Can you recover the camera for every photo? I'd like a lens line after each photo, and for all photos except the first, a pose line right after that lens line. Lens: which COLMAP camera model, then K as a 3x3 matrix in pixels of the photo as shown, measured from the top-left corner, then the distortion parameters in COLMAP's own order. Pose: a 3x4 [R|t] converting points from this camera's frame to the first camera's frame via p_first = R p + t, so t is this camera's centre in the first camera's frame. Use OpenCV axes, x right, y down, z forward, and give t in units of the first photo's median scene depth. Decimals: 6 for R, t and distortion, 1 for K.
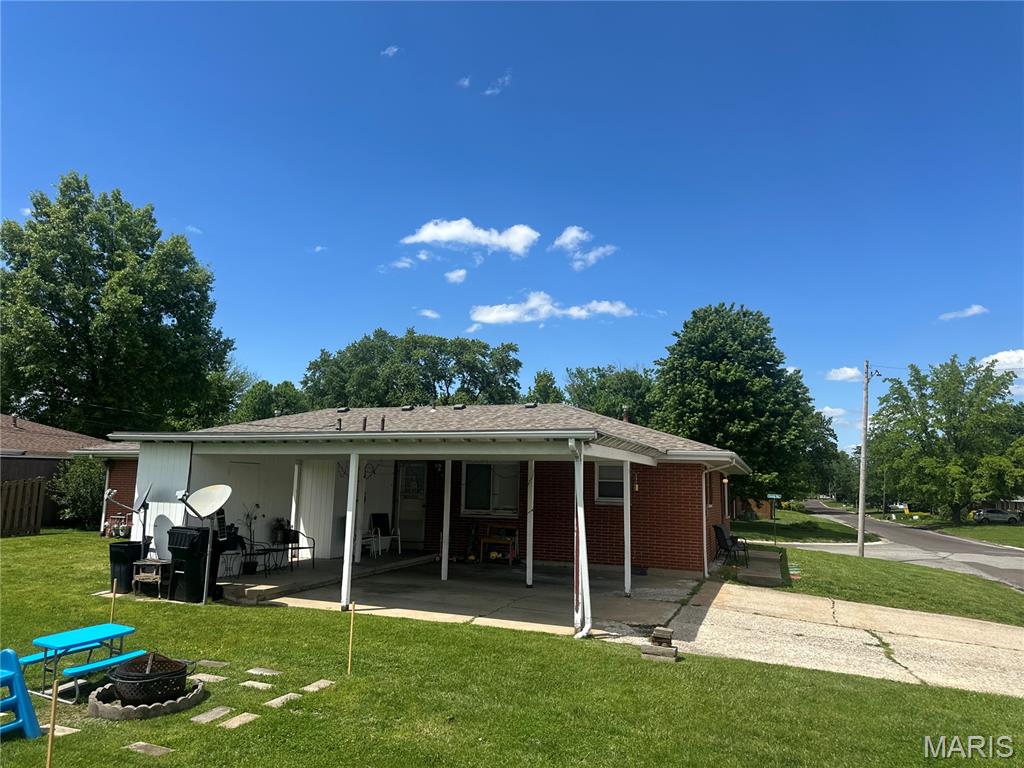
lens RADIAL K [[700.4, 0, 512.0], [0, 700.4, 384.0], [0, 0, 1]] dist [-0.025545, -0.000406]
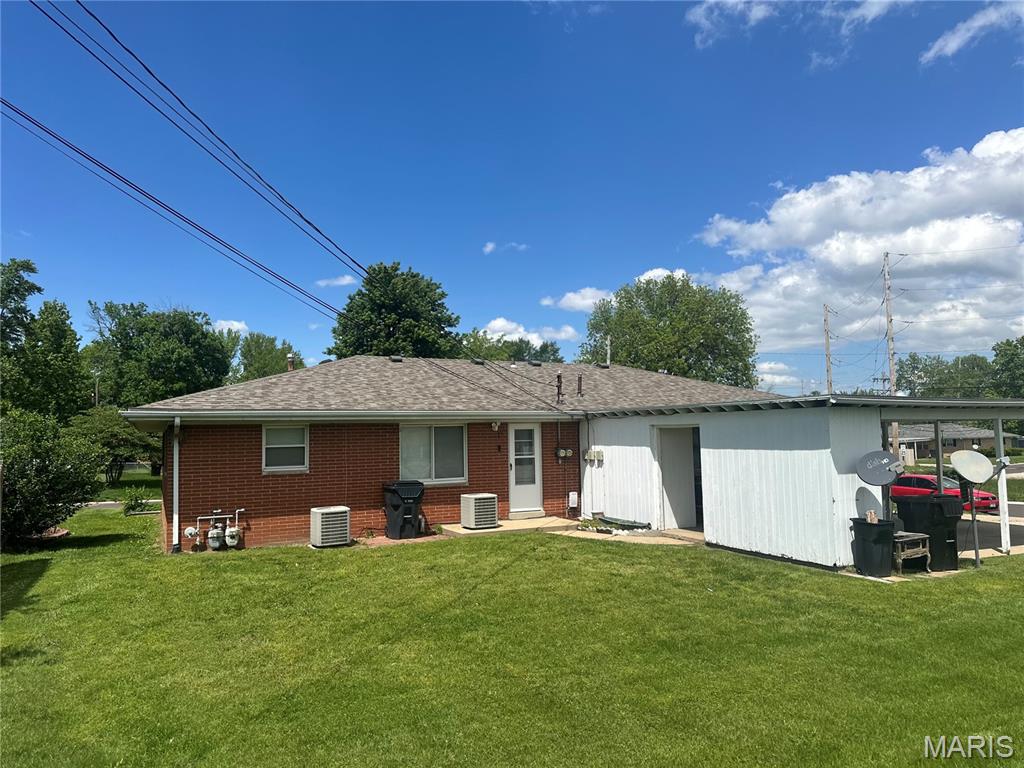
lens RADIAL K [[728.8, 0, 512.0], [0, 728.8, 384.0], [0, 0, 1]] dist [-0.028467, -0.002922]
pose [[0.686479, 0.037459, 0.726185, -0.377824], [-0.083890, 0.996084, 0.027923, 0.017551], [-0.722295, -0.080088, 0.686933, 0.177130]]
